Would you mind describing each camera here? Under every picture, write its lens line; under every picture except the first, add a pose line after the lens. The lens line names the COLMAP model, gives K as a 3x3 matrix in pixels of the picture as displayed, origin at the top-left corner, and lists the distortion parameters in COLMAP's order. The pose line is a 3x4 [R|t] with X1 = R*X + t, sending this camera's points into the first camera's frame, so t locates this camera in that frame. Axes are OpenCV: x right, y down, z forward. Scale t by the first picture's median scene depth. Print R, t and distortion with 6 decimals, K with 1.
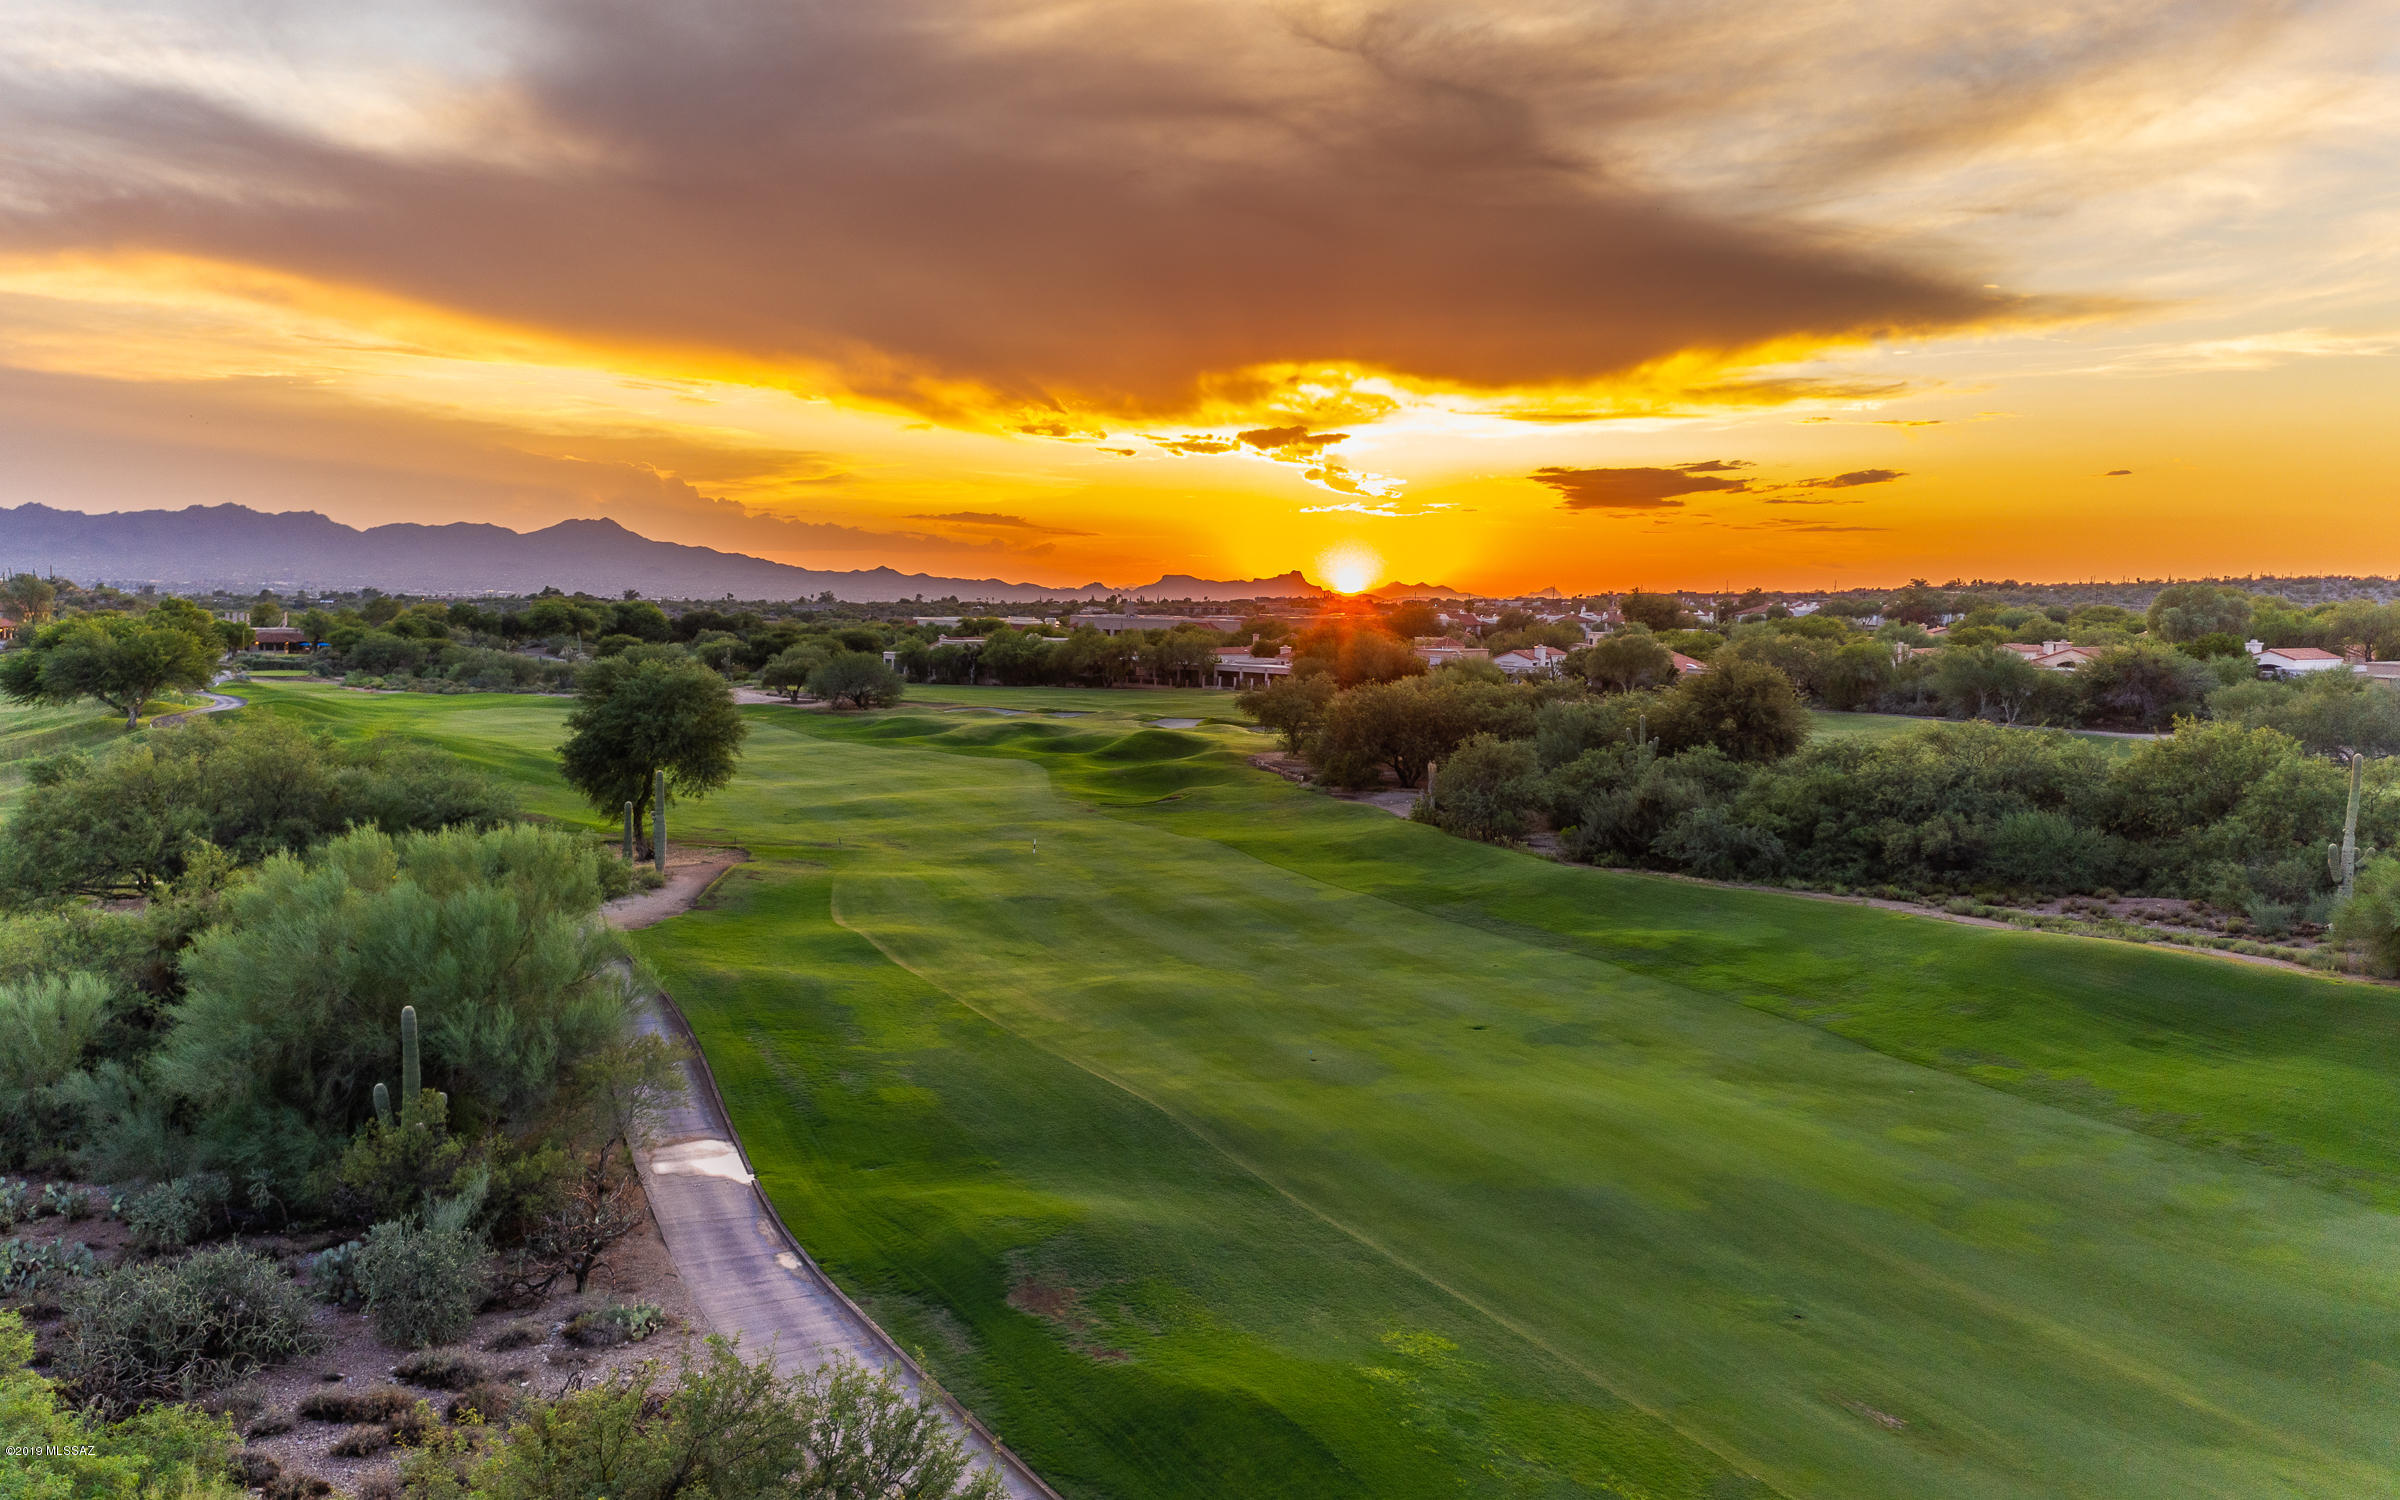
lens RADIAL K [[1875.9, 0, 1232.9], [0, 1875.9, 752.6], [0, 0, 1]] dist [0.382377, -0.594627]
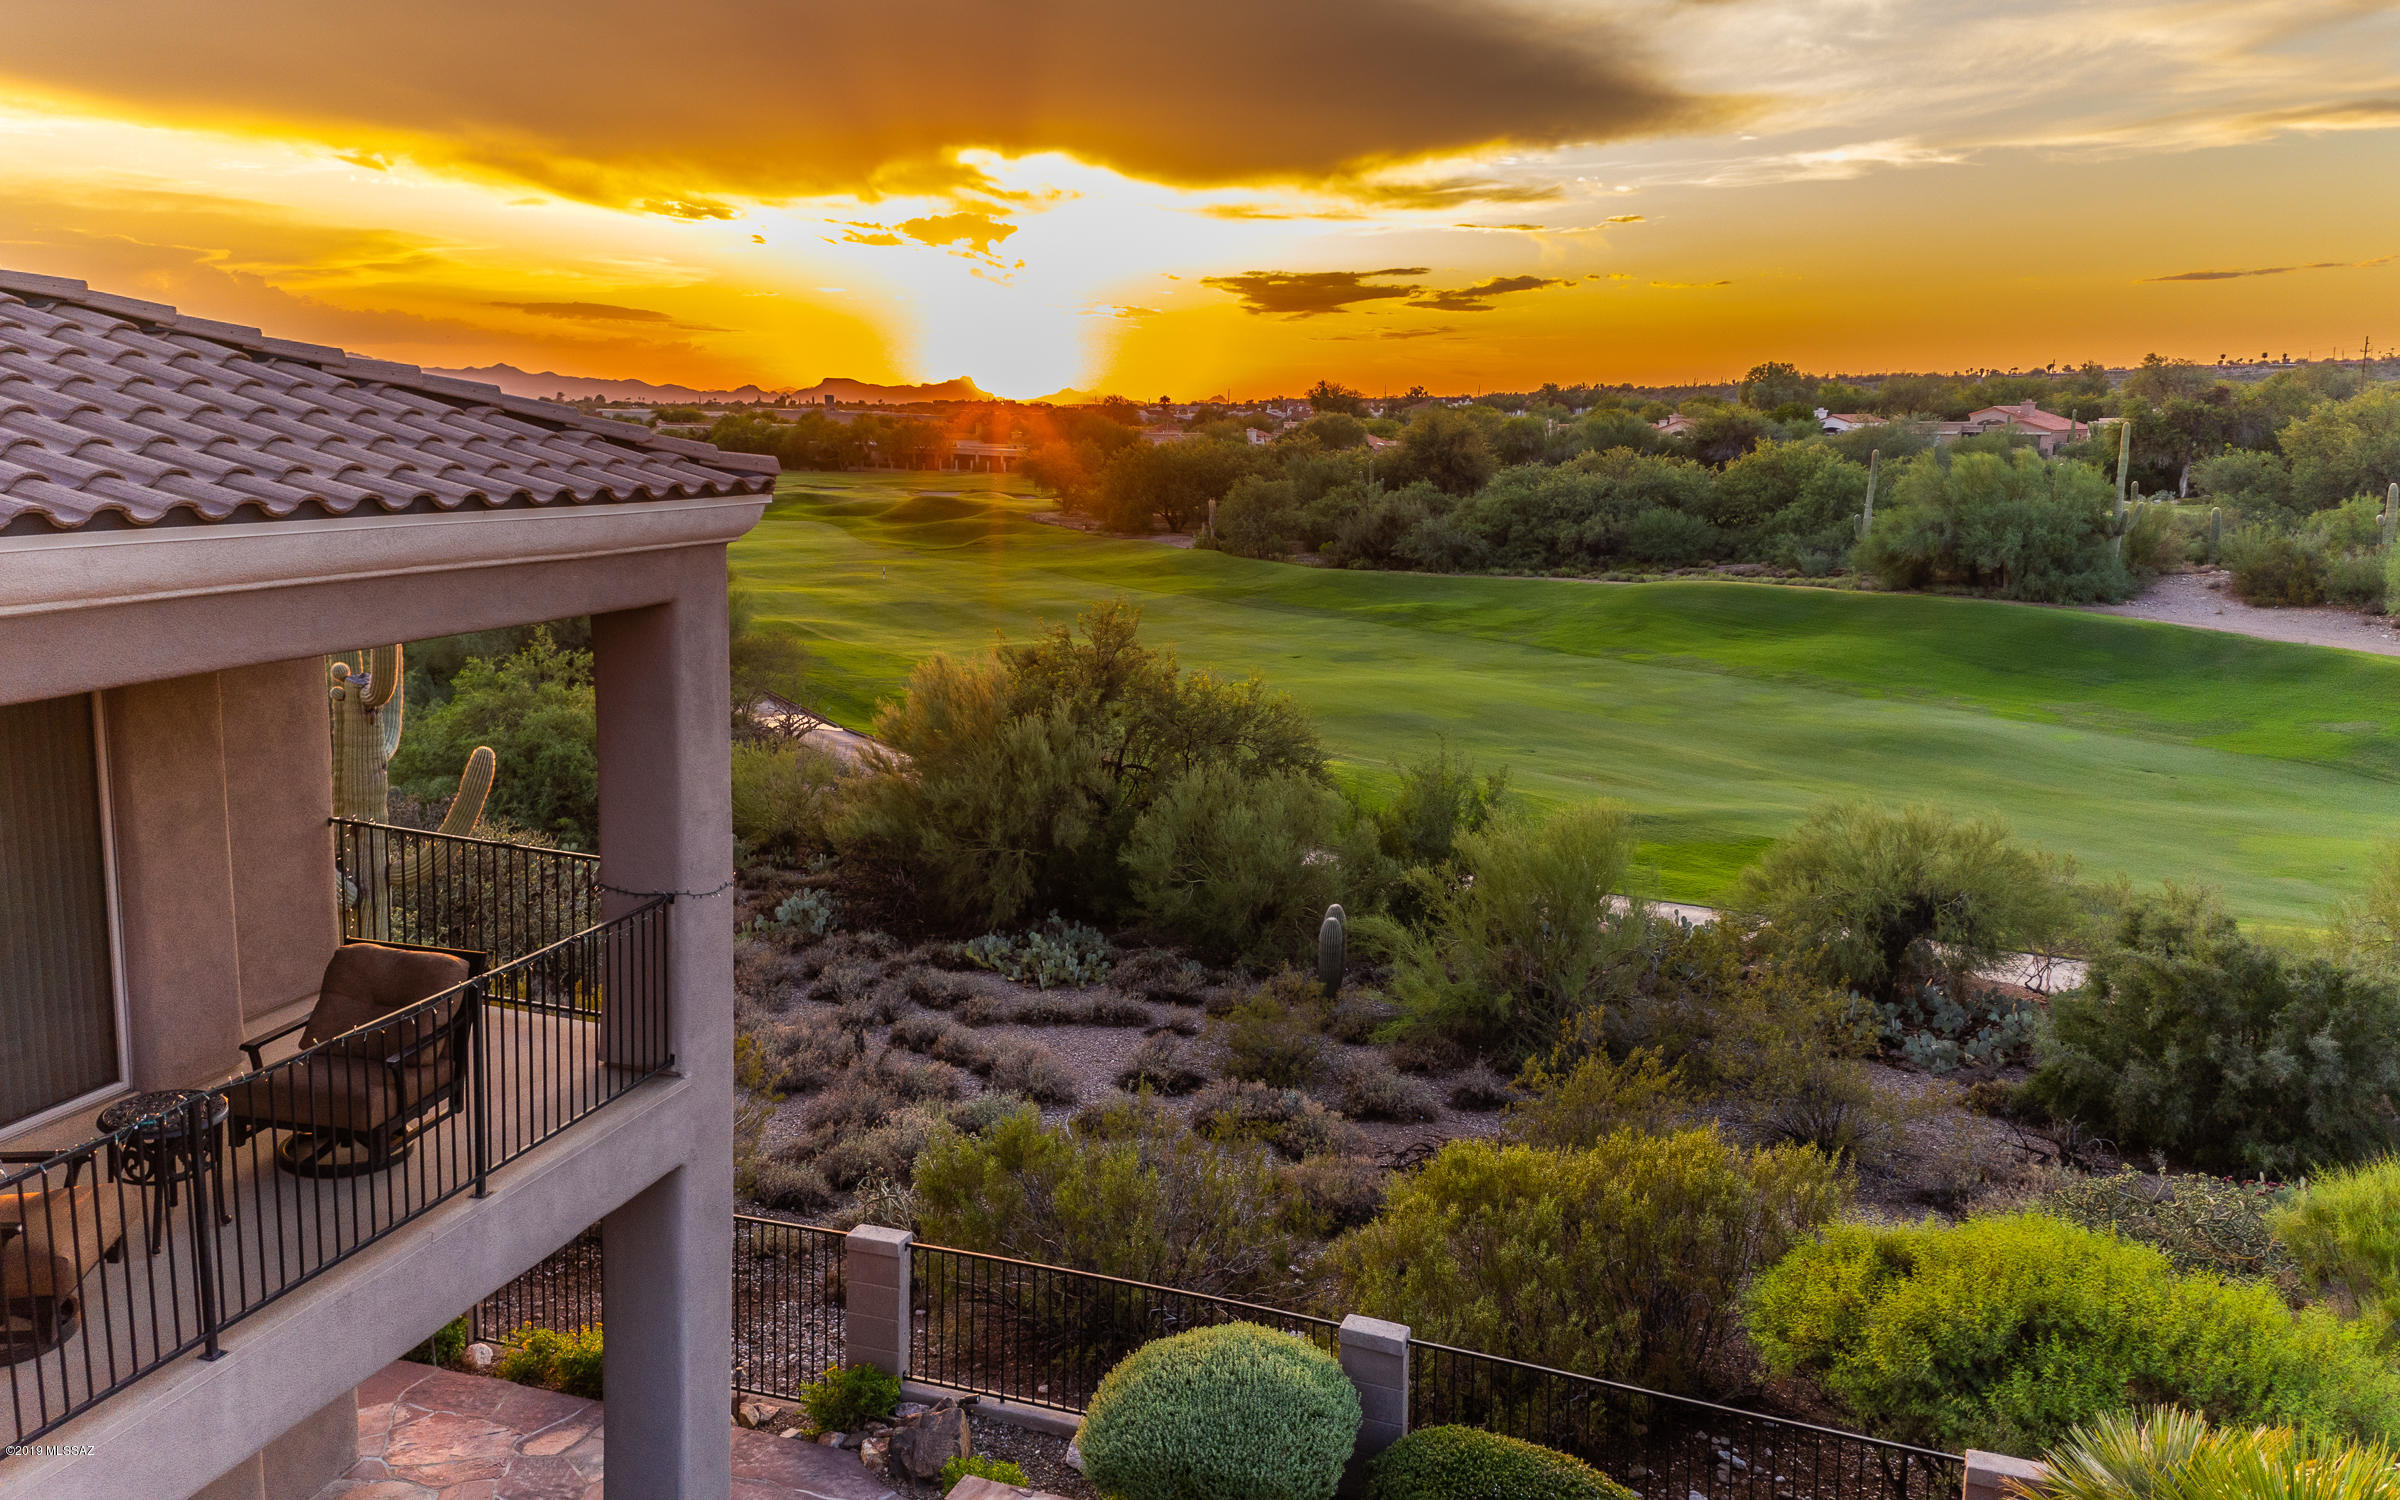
lens RADIAL K [[1875.9, 0, 1232.9], [0, 1875.9, 752.6], [0, 0, 1]] dist [0.382377, -0.594627]
pose [[0.984081, -0.039089, 0.173367, -0.118119], [0.022415, 0.995021, 0.097111, 0.059032], [-0.176300, -0.091679, 0.980058, -0.261380]]
